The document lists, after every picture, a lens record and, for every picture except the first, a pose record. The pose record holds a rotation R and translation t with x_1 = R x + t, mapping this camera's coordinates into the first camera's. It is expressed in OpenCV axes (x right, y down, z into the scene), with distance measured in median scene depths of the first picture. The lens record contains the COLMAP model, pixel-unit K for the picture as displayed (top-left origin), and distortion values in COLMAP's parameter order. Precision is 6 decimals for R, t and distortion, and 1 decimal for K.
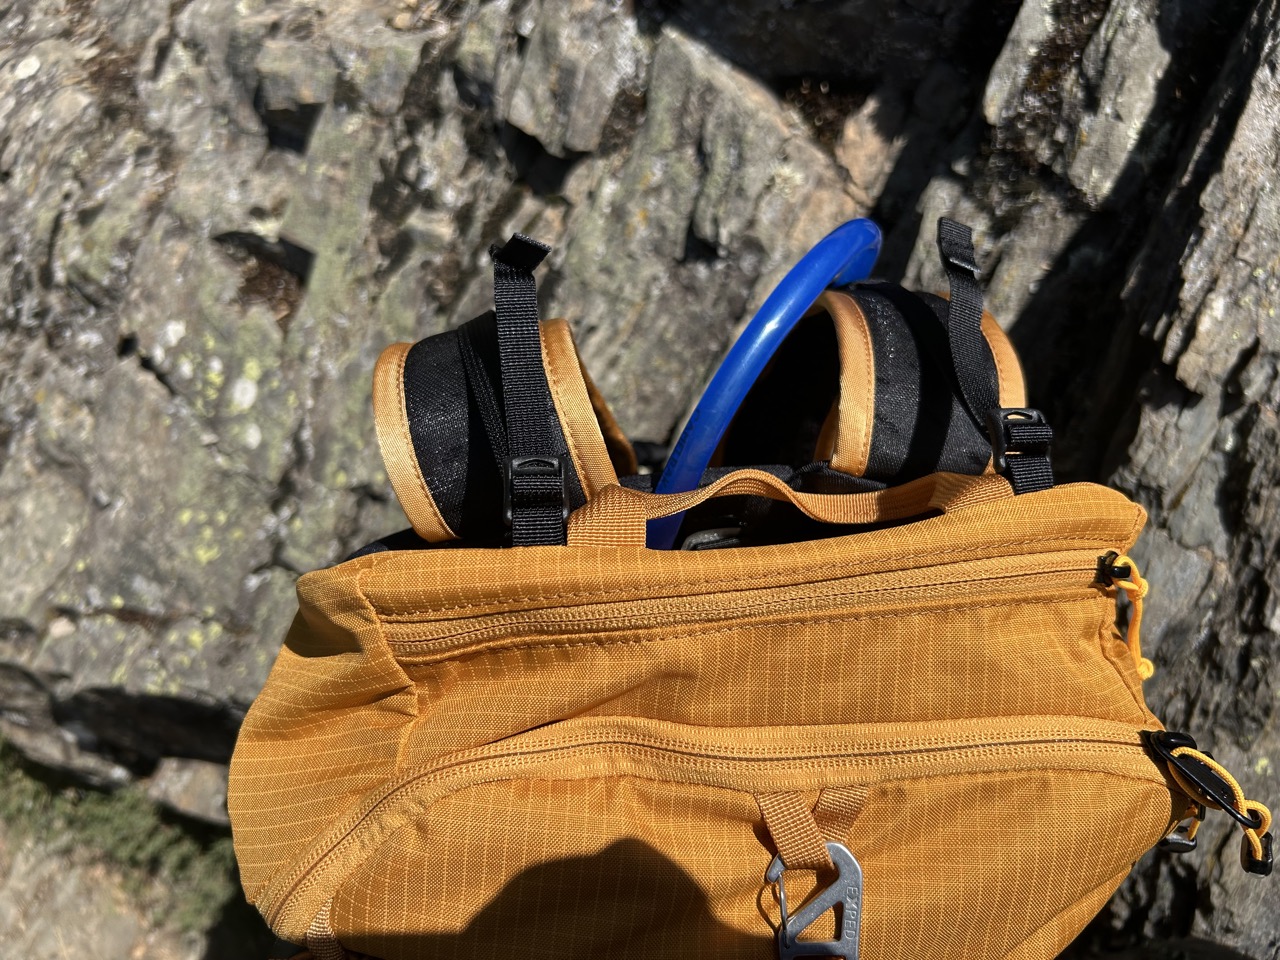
lens RADIAL K [[986.0, 0, 637.6], [0, 986.0, 489.6], [0, 0, 1]] dist [0.023529, -0.043047]
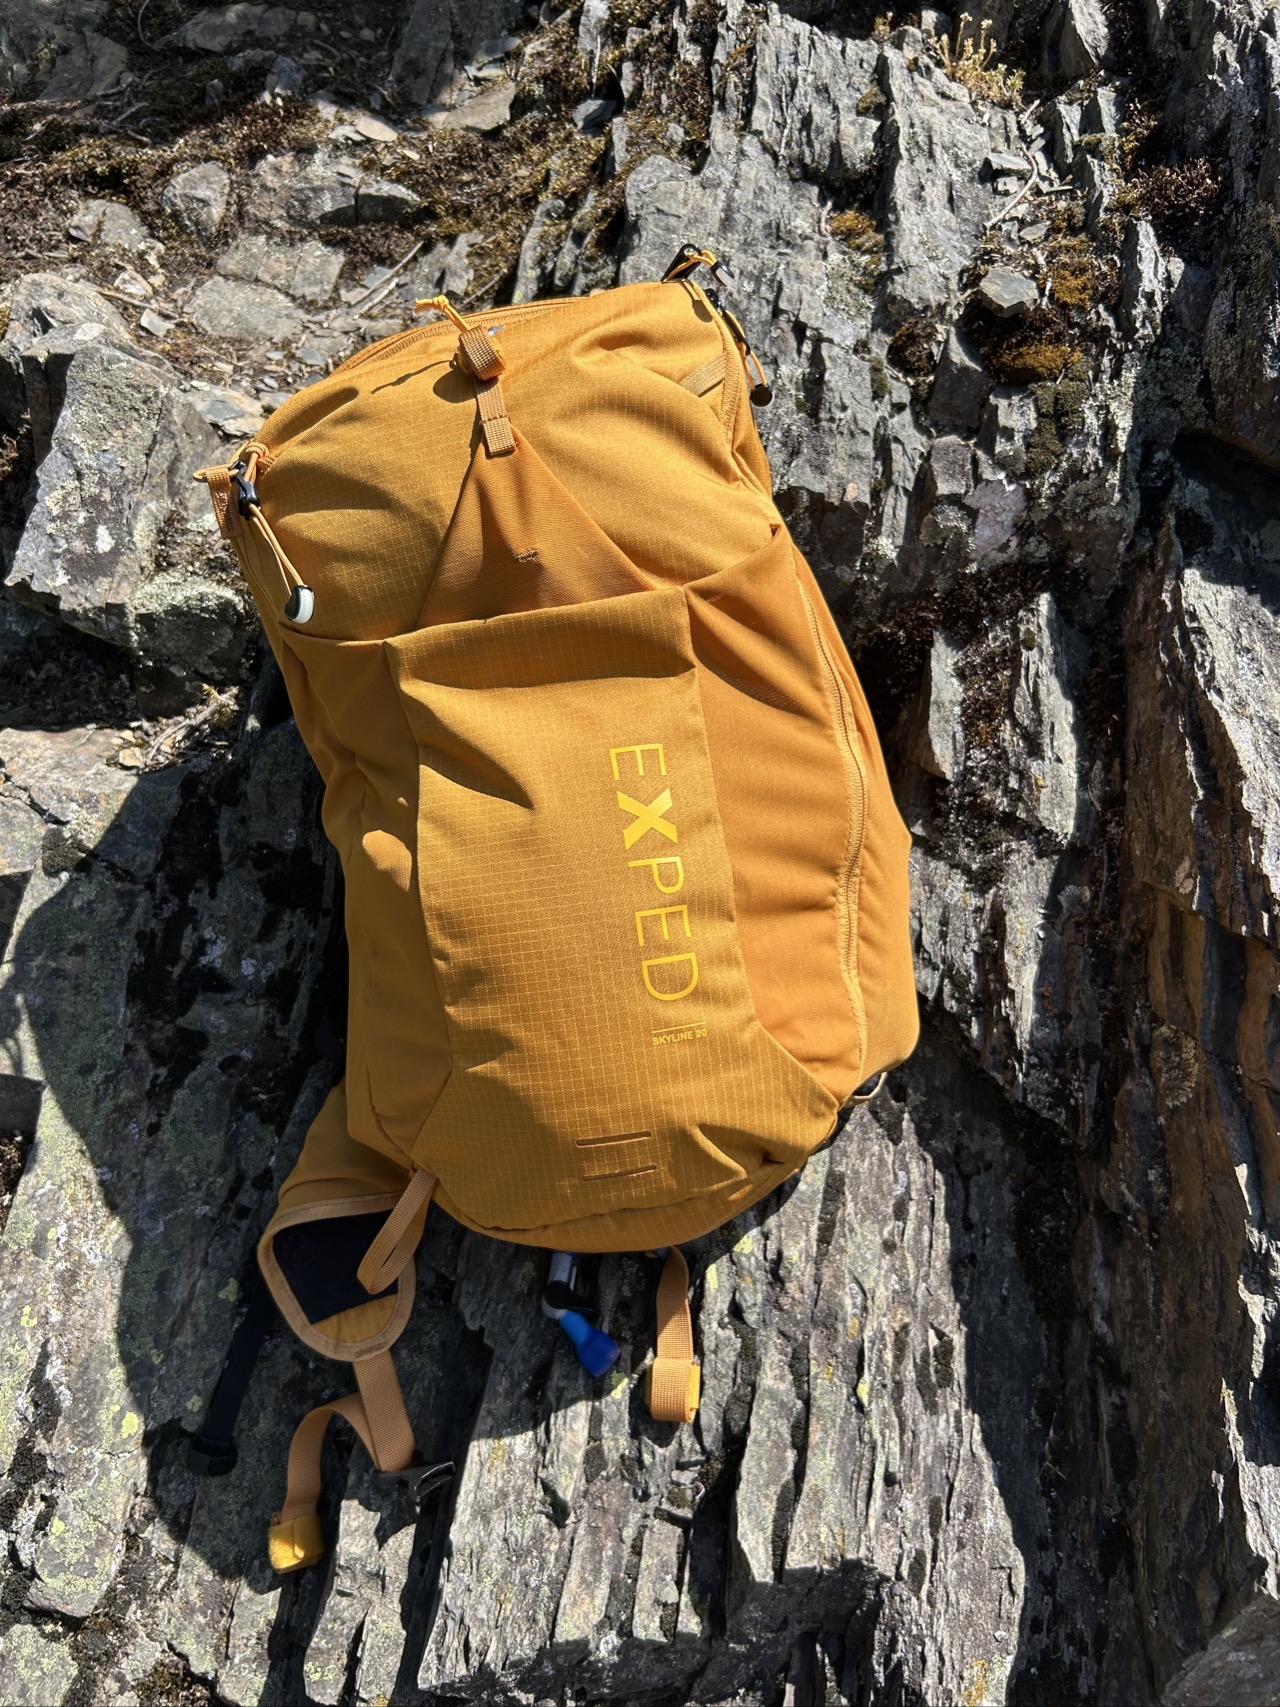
lens RADIAL K [[1314.9, 0, 648.6], [0, 1314.9, 881.4], [0, 0, 1]] dist [0.023529, -0.043047]
pose [[0.885374, -0.124567, 0.447880, -0.355555], [0.275960, 0.916150, -0.290716, 0.007360], [-0.374111, 0.380990, 0.845510, 0.051518]]
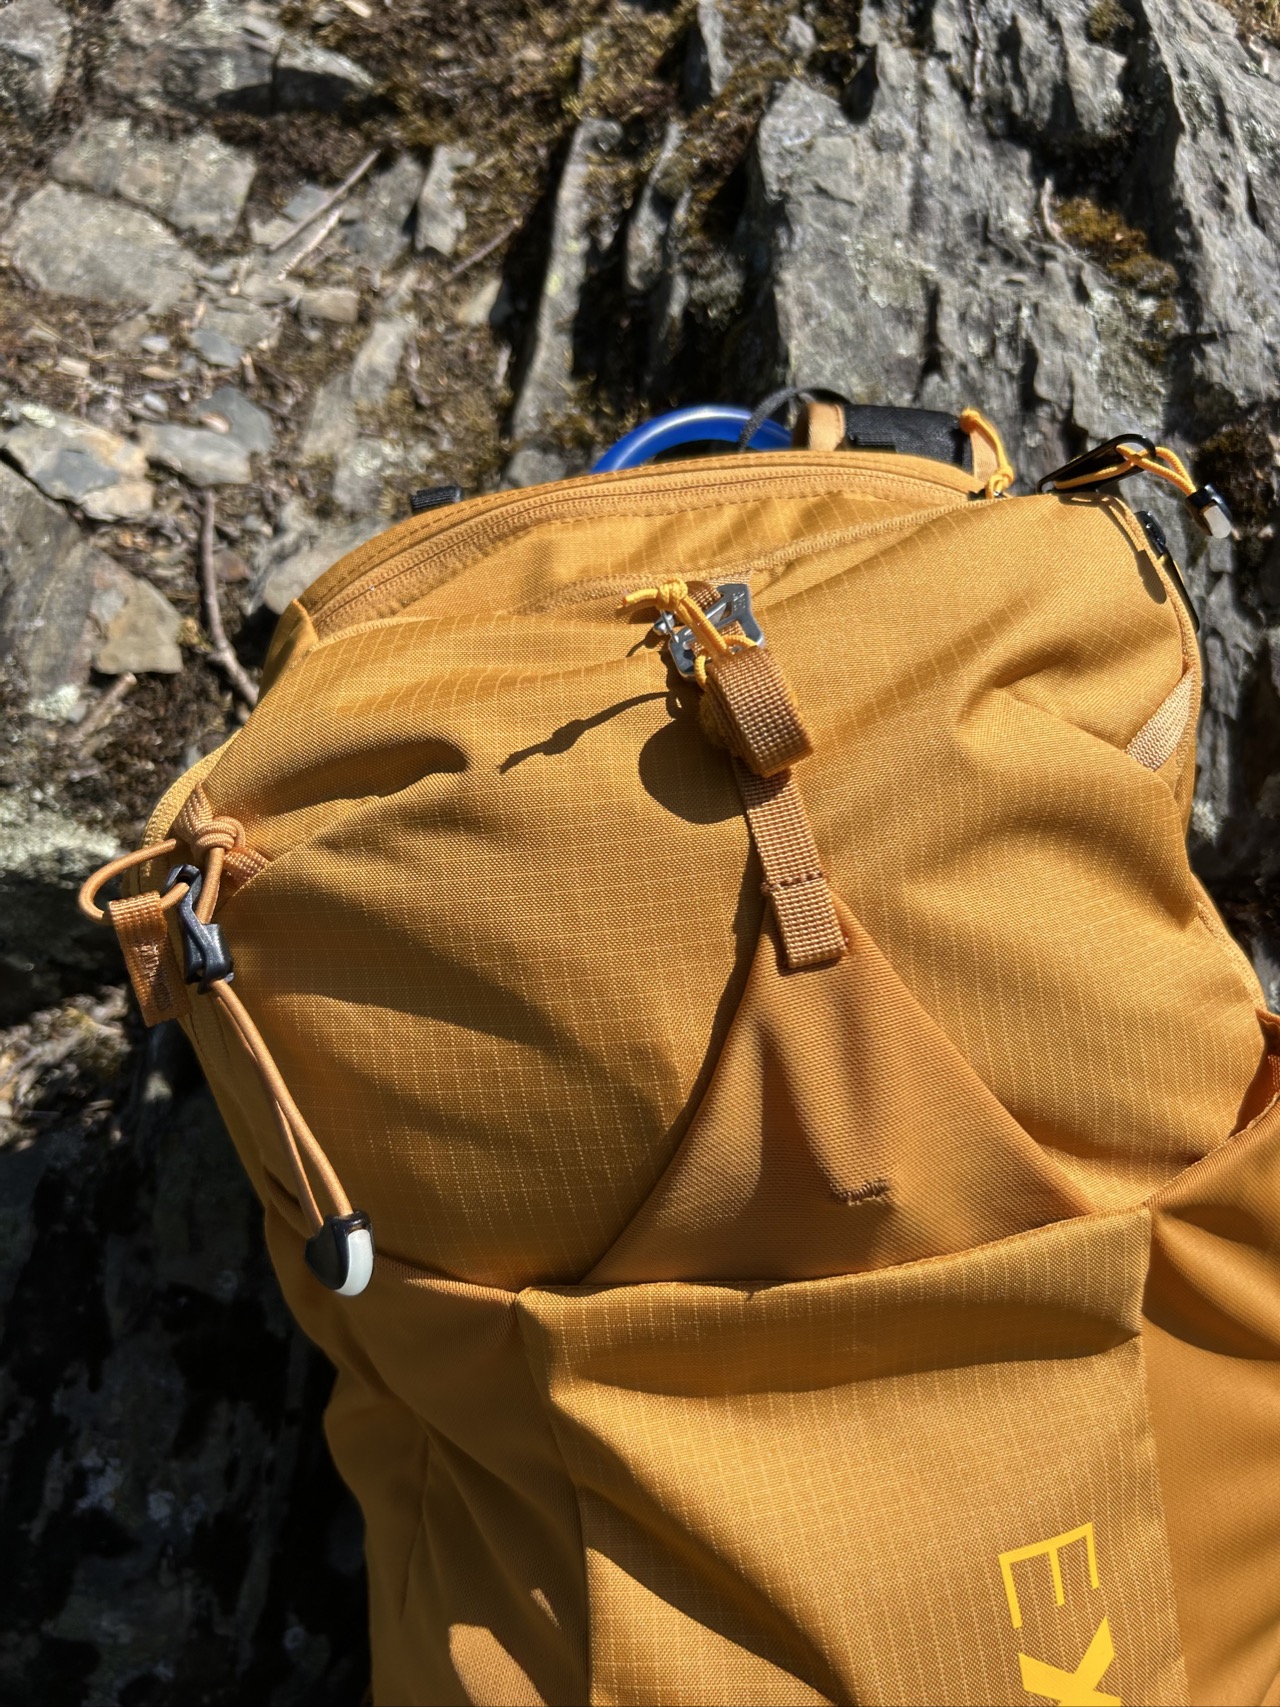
lens RADIAL K [[1314.9, 0, 655.4], [0, 1314.9, 874.4], [0, 0, 1]] dist [0.023529, -0.043047]
pose [[0.823780, -0.163115, 0.542937, -0.280434], [0.282790, 0.948285, -0.144172, -0.414782], [-0.491342, 0.272303, 0.827305, 0.341456]]
